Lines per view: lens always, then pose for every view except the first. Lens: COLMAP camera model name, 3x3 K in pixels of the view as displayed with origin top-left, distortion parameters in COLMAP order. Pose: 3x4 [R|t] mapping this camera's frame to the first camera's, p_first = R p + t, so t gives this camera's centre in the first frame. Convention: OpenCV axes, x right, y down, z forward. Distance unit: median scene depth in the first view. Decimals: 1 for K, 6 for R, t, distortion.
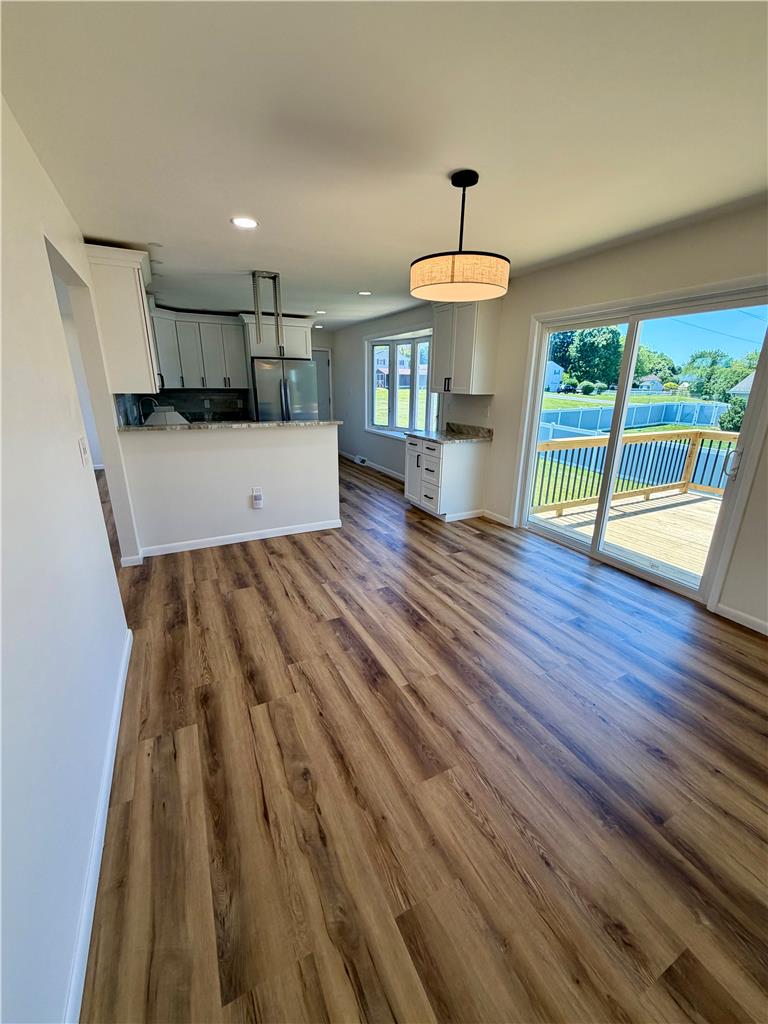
lens RADIAL K [[409.7, 0, 386.4], [0, 409.7, 511.6], [0, 0, 1]] dist [0.002729, 0.000138]
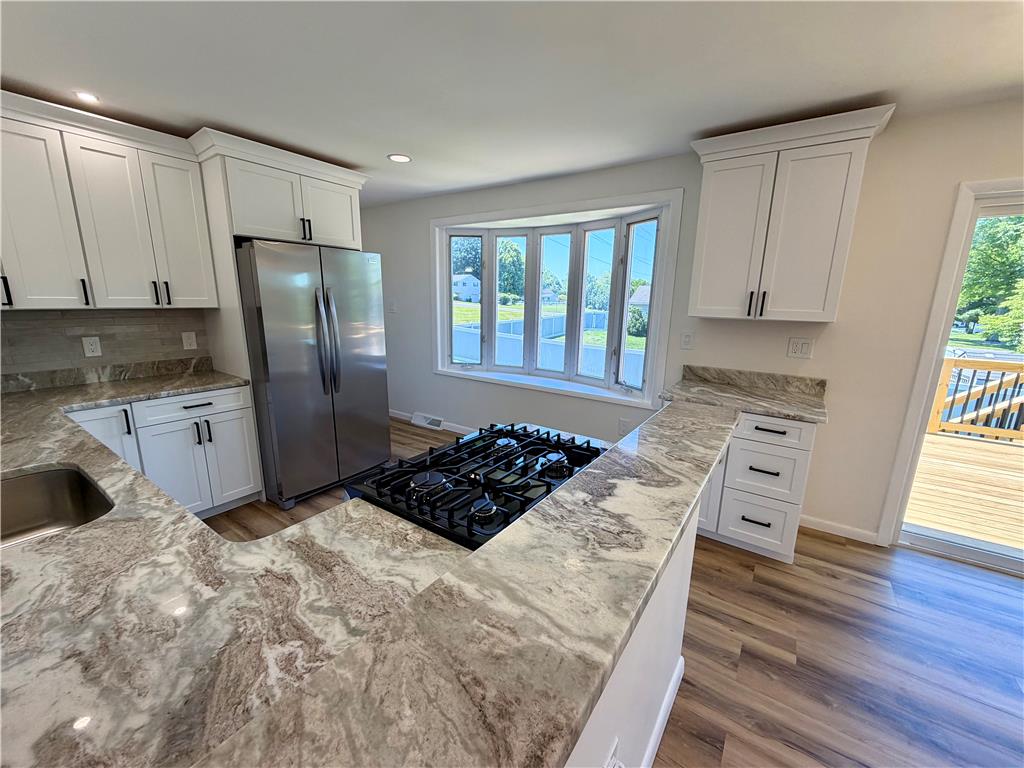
lens RADIAL K [[407.8, 0, 511.3], [0, 407.8, 383.9], [0, 0, 1]] dist [0.001641, -0.000457]
pose [[0.880473, -0.093367, 0.464812, -0.164554], [0.132799, 0.989738, -0.052746, -0.093885], [-0.455118, 0.108168, 0.883837, 0.291242]]
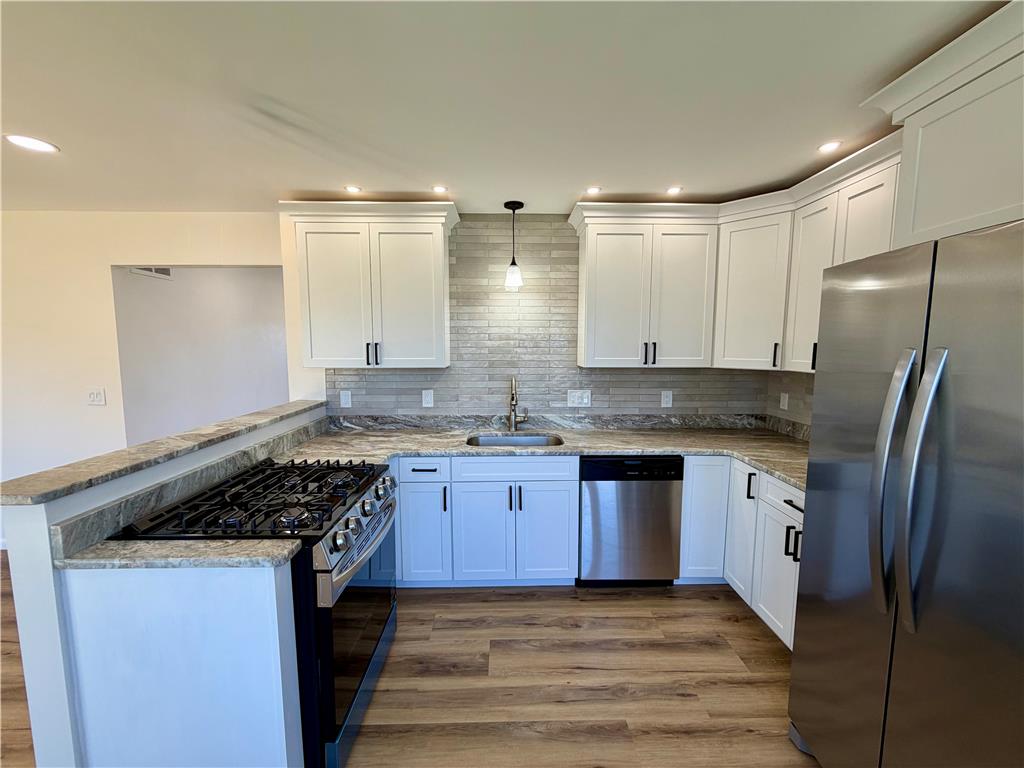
lens RADIAL K [[407.8, 0, 509.2], [0, 407.8, 383.8], [0, 0, 1]] dist [0.001641, -0.000457]
pose [[-0.439263, 0.071849, -0.895481, -0.011246], [-0.272492, 0.939180, 0.209021, -0.168975], [0.856035, 0.335826, -0.392968, 0.527141]]
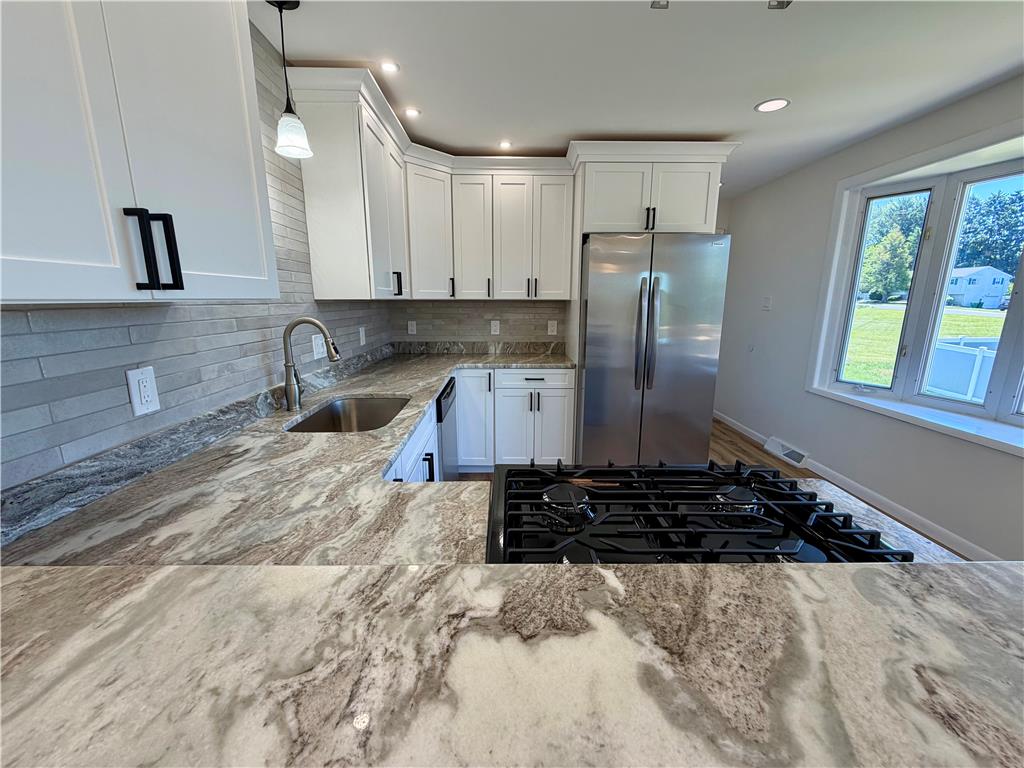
lens RADIAL K [[407.8, 0, 512.3], [0, 407.8, 384.8], [0, 0, 1]] dist [0.001641, -0.000457]
pose [[0.898800, 0.082910, -0.430448, -0.106609], [-0.124443, 0.989811, -0.069194, -0.092306], [0.420325, 0.115758, 0.899959, 0.319499]]
